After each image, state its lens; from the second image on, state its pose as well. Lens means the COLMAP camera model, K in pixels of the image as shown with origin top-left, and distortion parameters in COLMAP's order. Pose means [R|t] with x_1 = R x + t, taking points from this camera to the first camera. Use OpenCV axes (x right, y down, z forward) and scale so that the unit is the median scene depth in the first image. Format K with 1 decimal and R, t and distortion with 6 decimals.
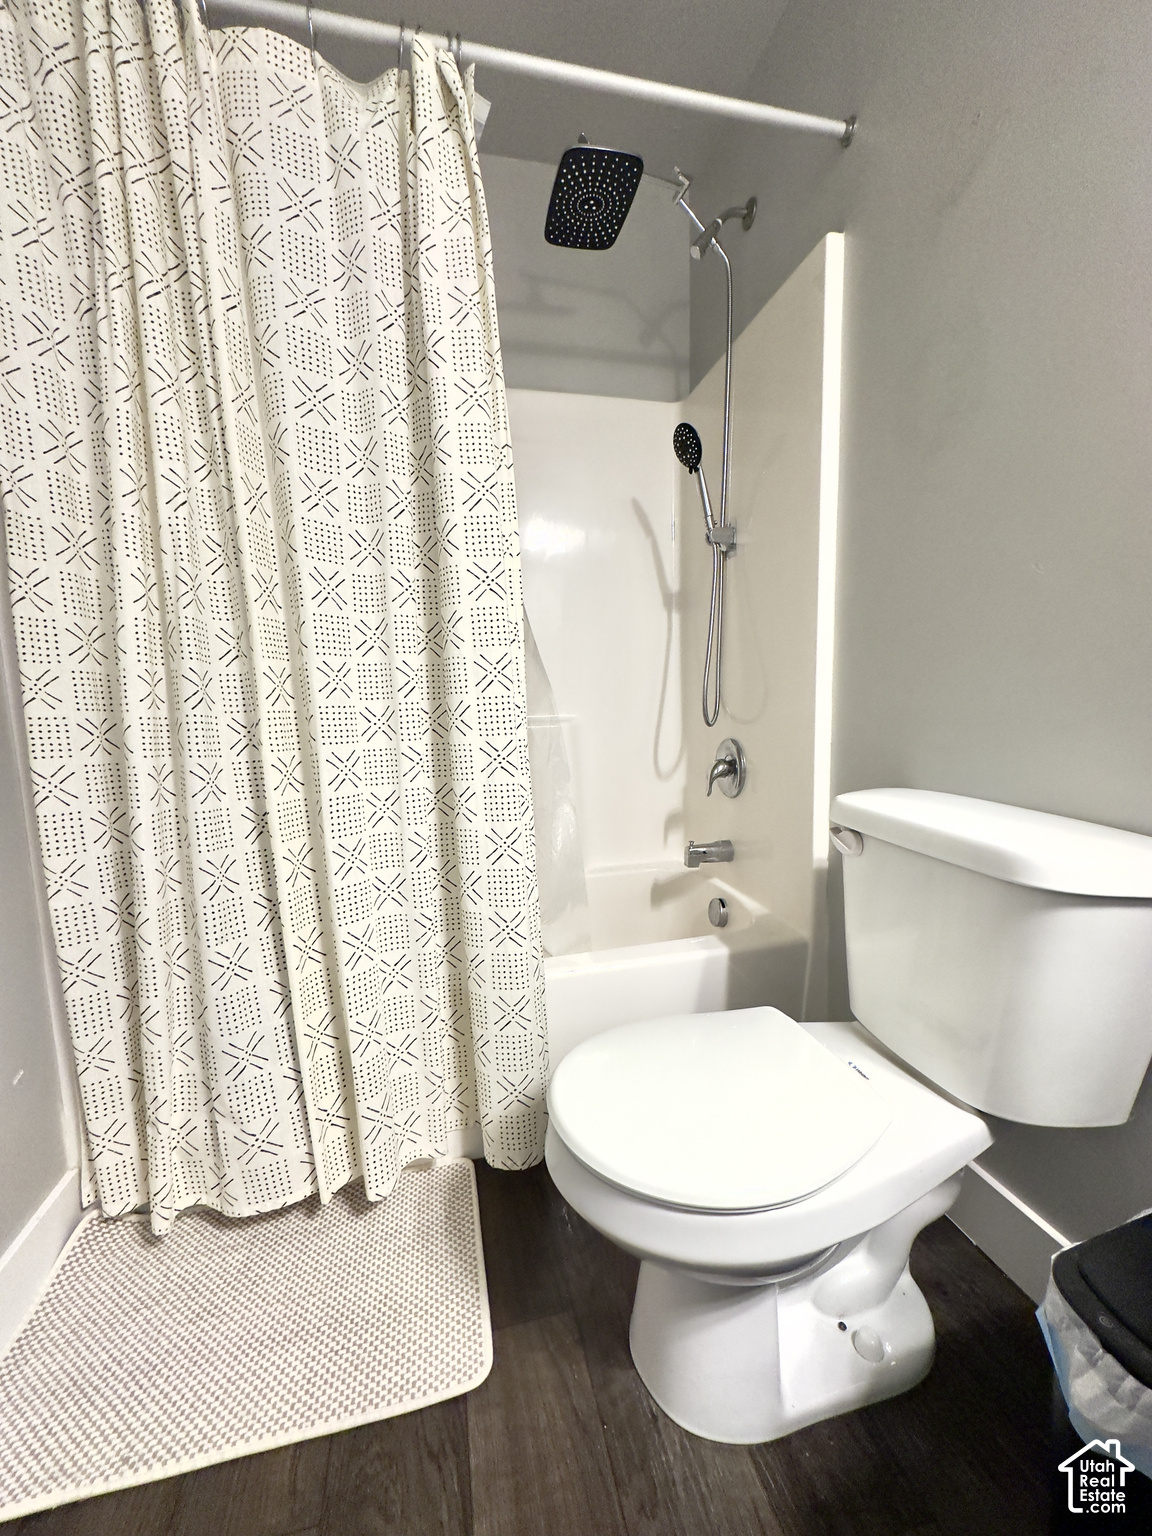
lens RADIAL K [[616.2, 0, 579.3], [0, 616.2, 771.8], [0, 0, 1]] dist [-0.002954, 0.000531]
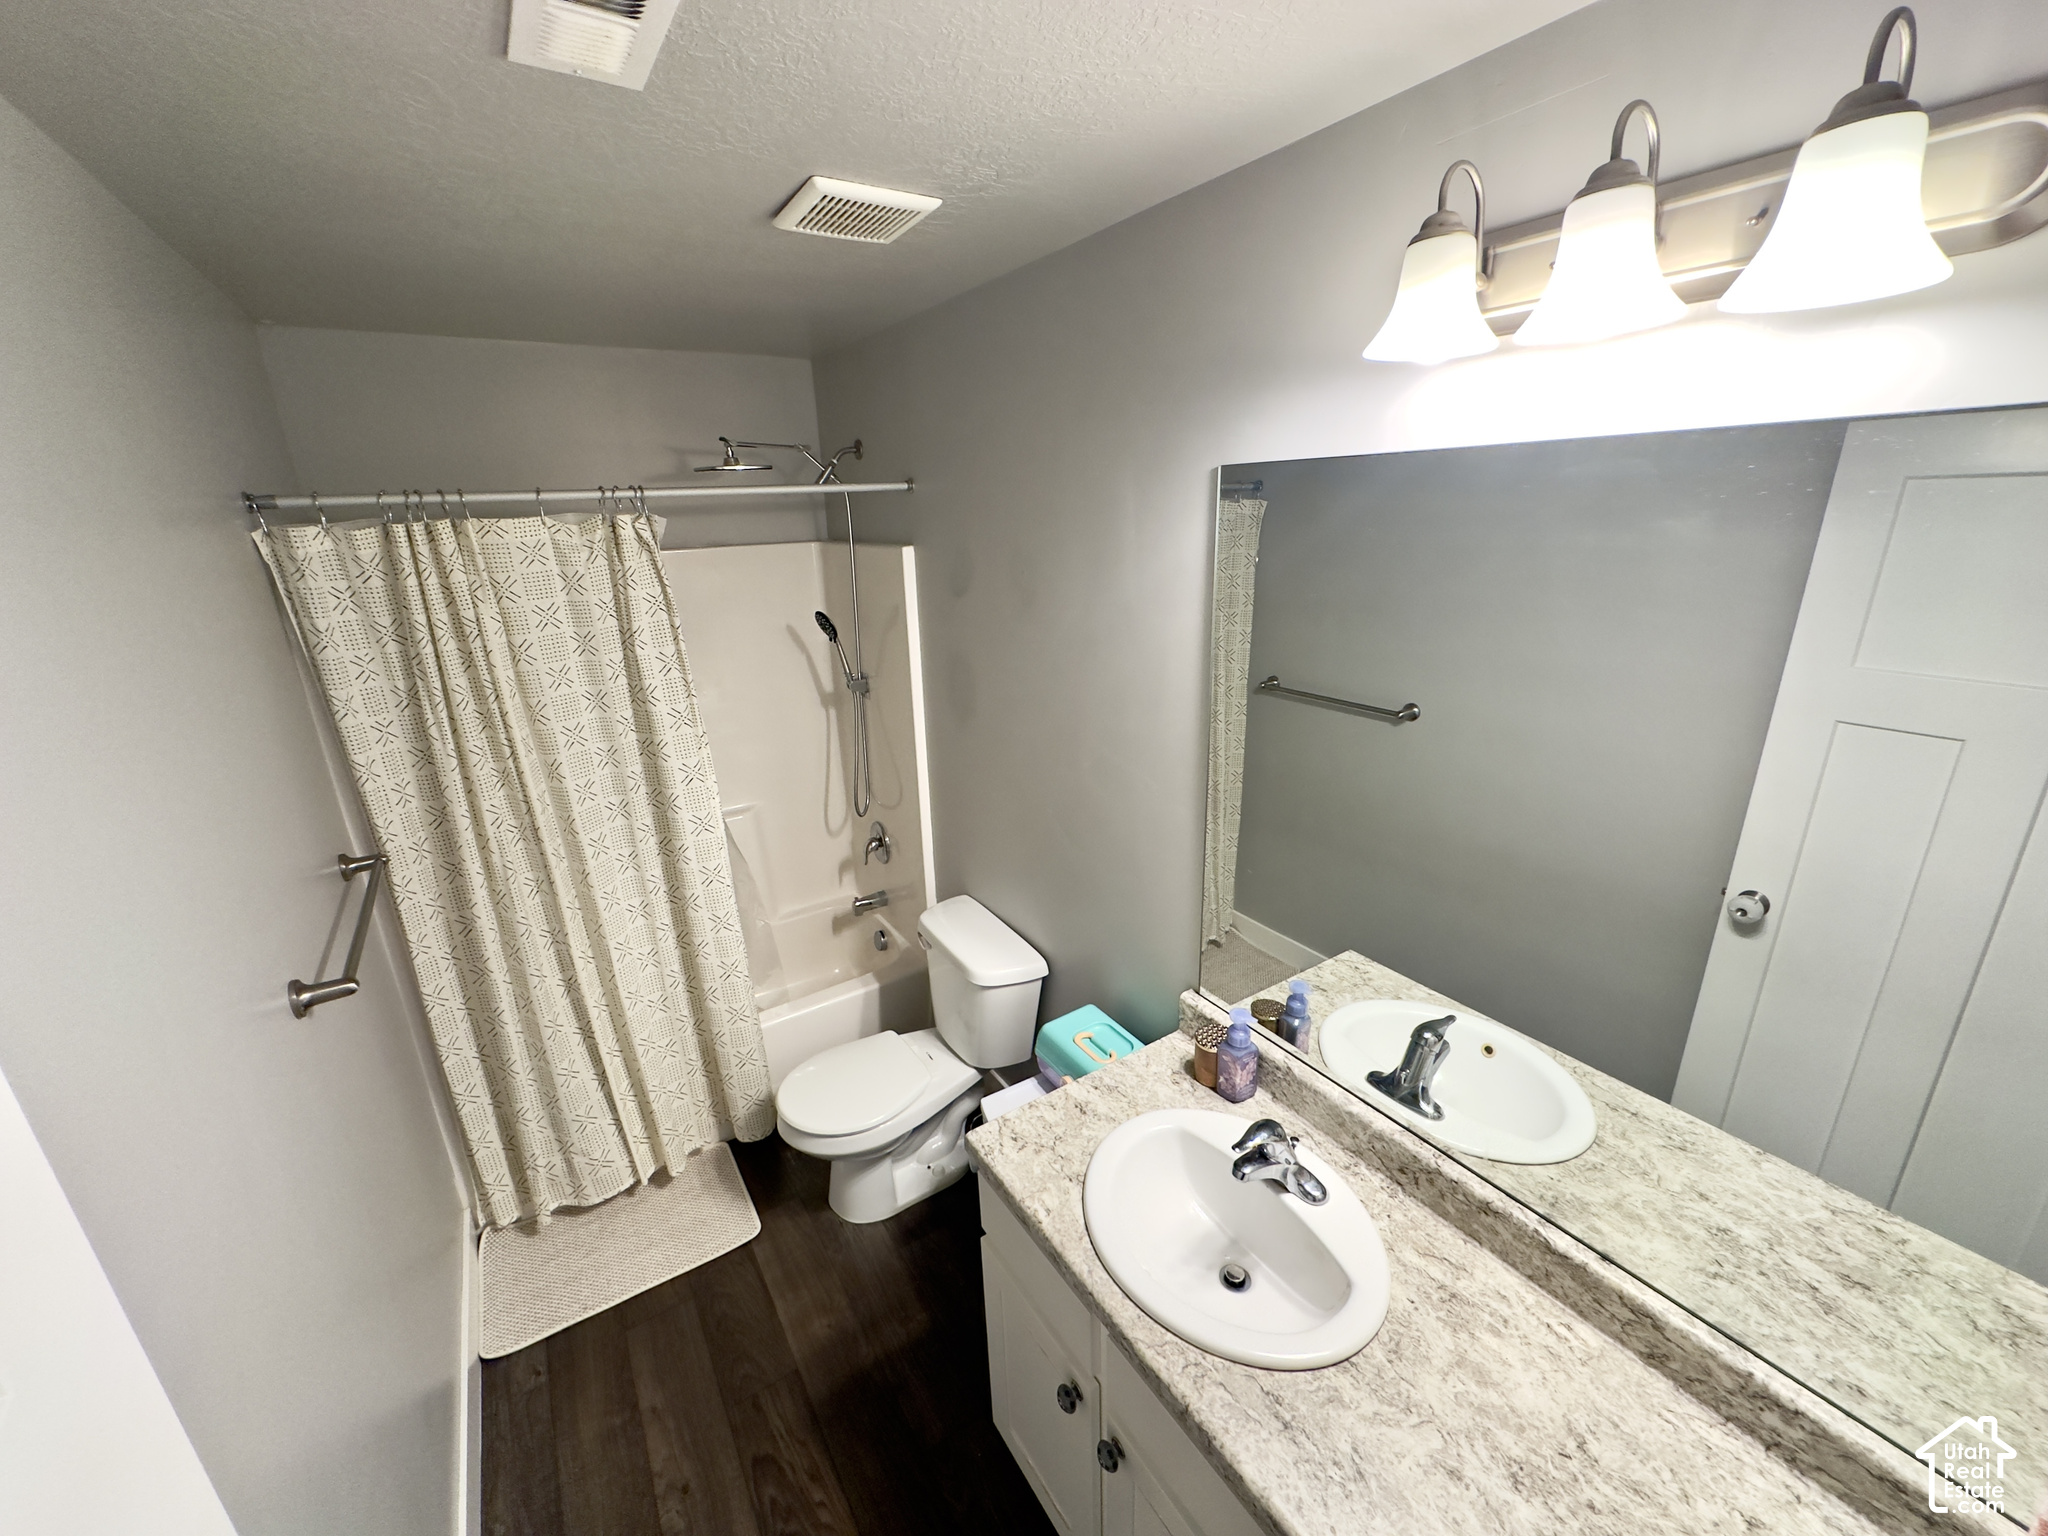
lens RADIAL K [[813.1, 0, 1029.2], [0, 813.1, 772.0], [0, 0, 1]] dist [-0.001179, -0.000016]
pose [[0.942937, -0.103144, 0.316592, -0.000137], [0.041327, 0.979713, 0.196096, -0.825769], [-0.330396, -0.171822, 0.928071, -1.258592]]
